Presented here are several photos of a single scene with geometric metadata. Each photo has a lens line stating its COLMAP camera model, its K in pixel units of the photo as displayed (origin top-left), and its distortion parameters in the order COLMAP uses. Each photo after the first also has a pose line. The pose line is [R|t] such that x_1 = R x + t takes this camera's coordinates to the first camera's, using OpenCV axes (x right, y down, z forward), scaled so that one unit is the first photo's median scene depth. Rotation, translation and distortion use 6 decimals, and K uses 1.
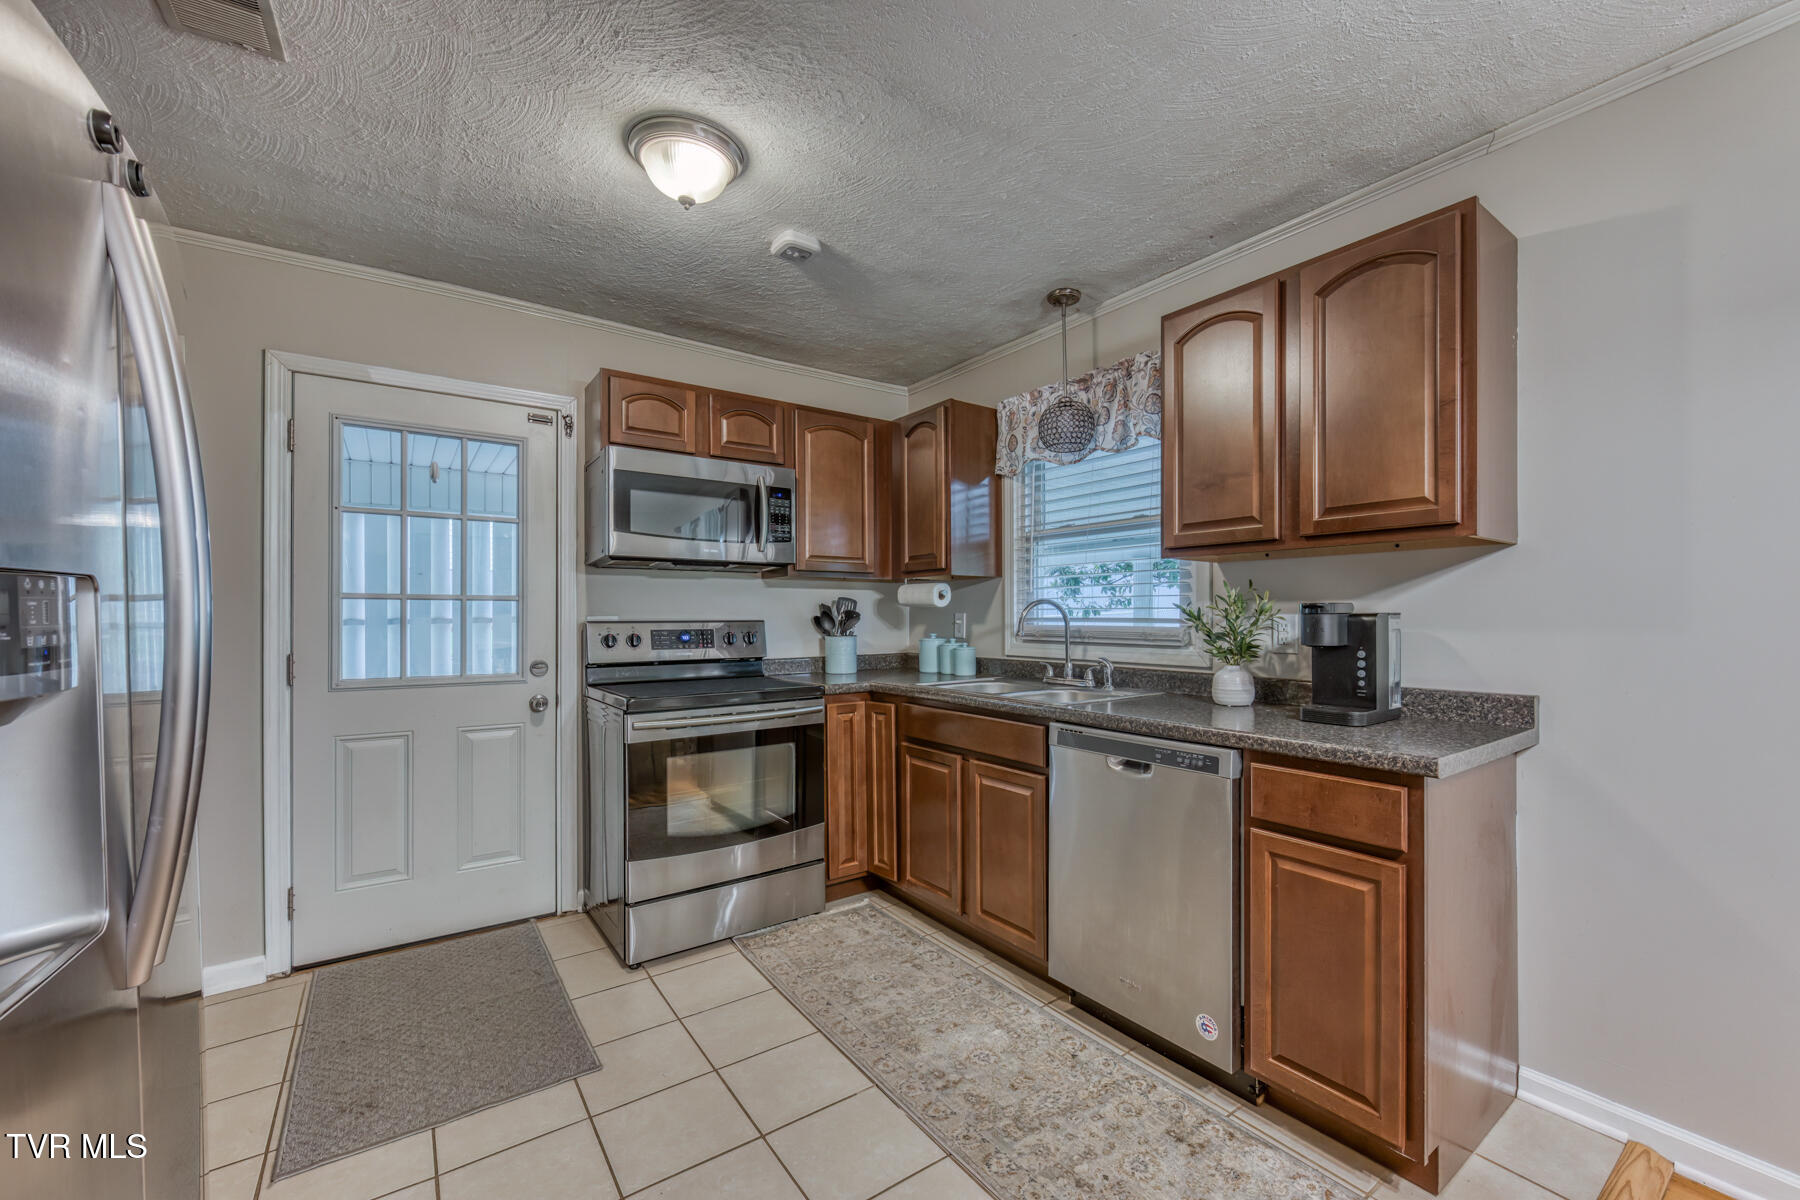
lens RADIAL K [[736.9, 0, 936.2], [0, 736.9, 616.5], [0, 0, 1]] dist [-0.000708, -0.000155]
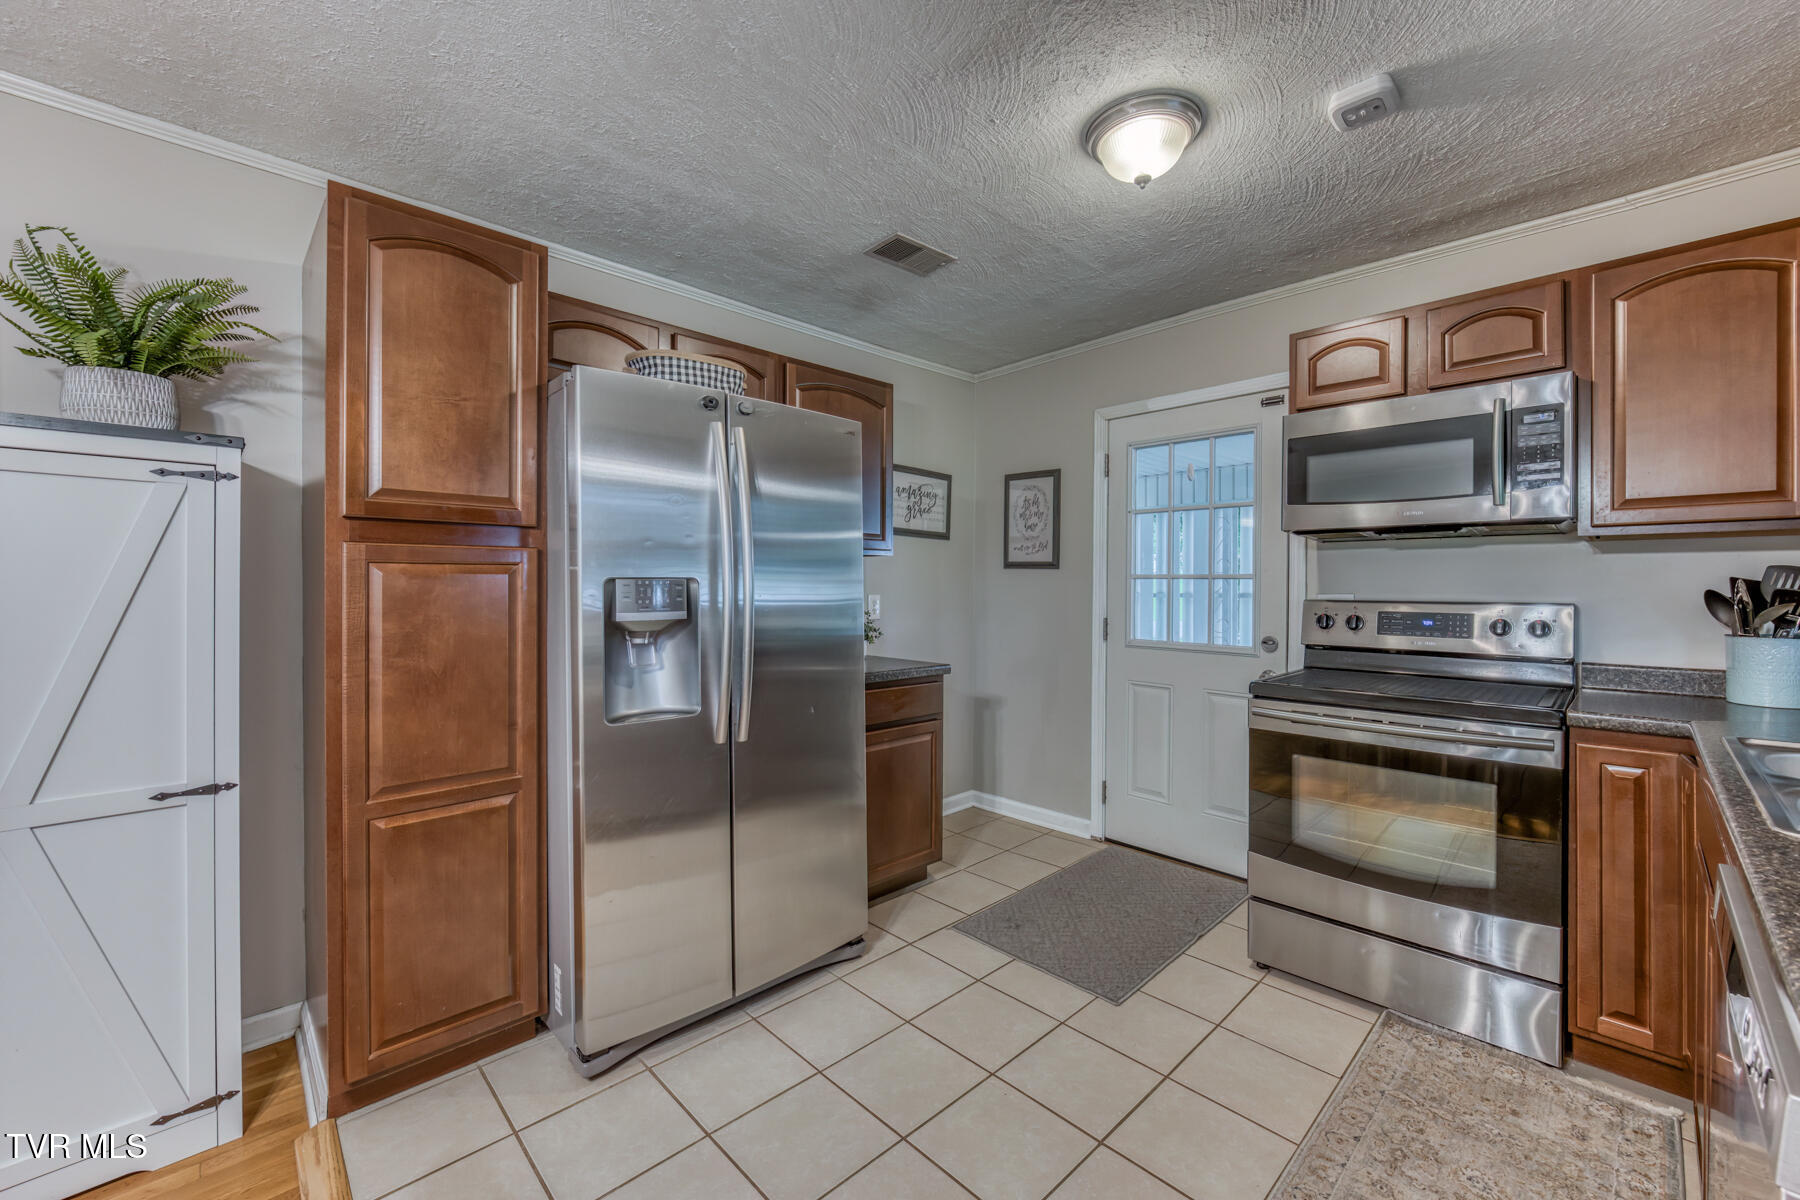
lens RADIAL K [[713.5, 0, 903.0], [0, 713.5, 588.3], [0, 0, 1]] dist [-0.000256, -0.000035]
pose [[0.127361, 0.005136, -0.991843, 0.375859], [-0.007798, 0.999961, 0.004176, -0.008079], [0.991826, 0.007203, 0.127396, 0.362587]]
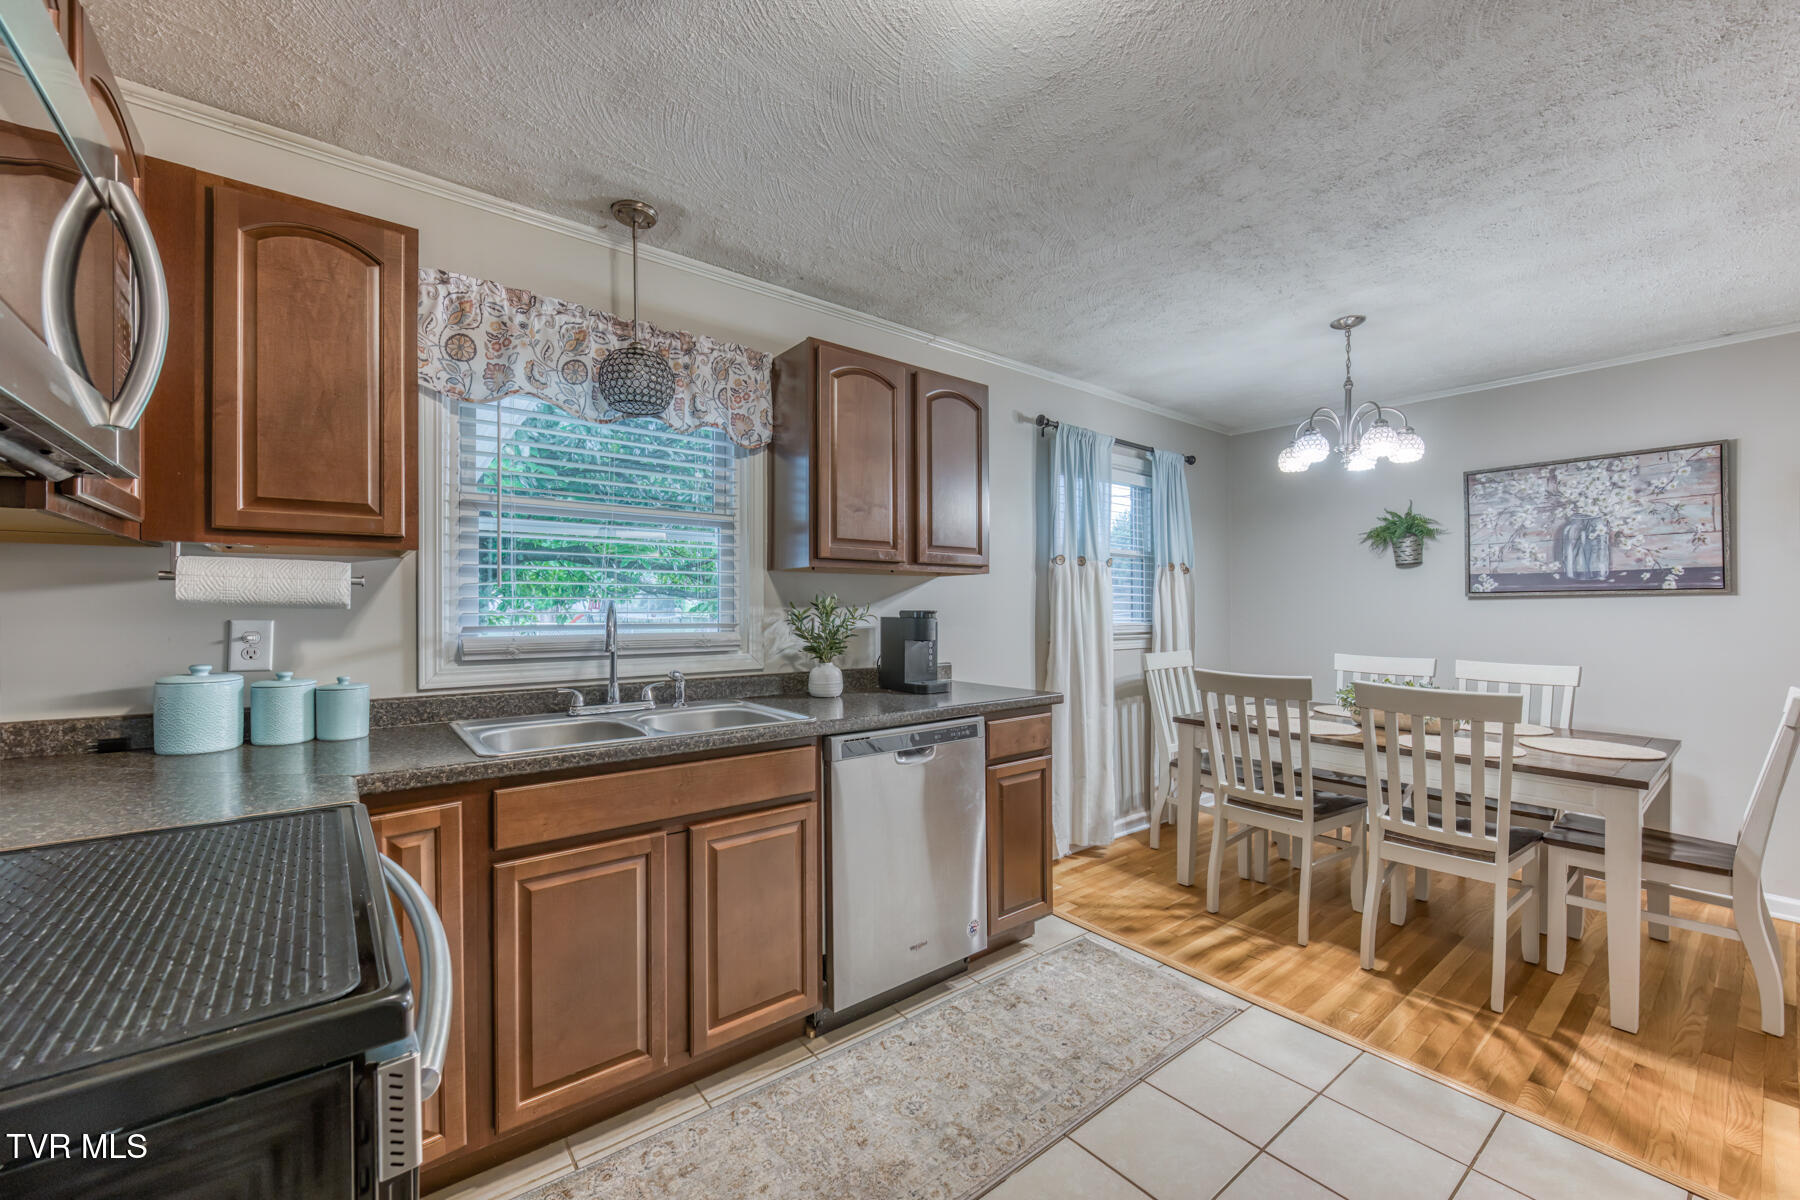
lens RADIAL K [[720.6, 0, 900.0], [0, 720.6, 600.0], [0, 0, 1]] dist [-0.002270, -0.000291]
pose [[-0.032003, 0.009205, 0.999445, -0.563823], [0.000974, 0.999957, -0.009179, -0.015841], [-0.999487, 0.000680, -0.032010, 0.705982]]
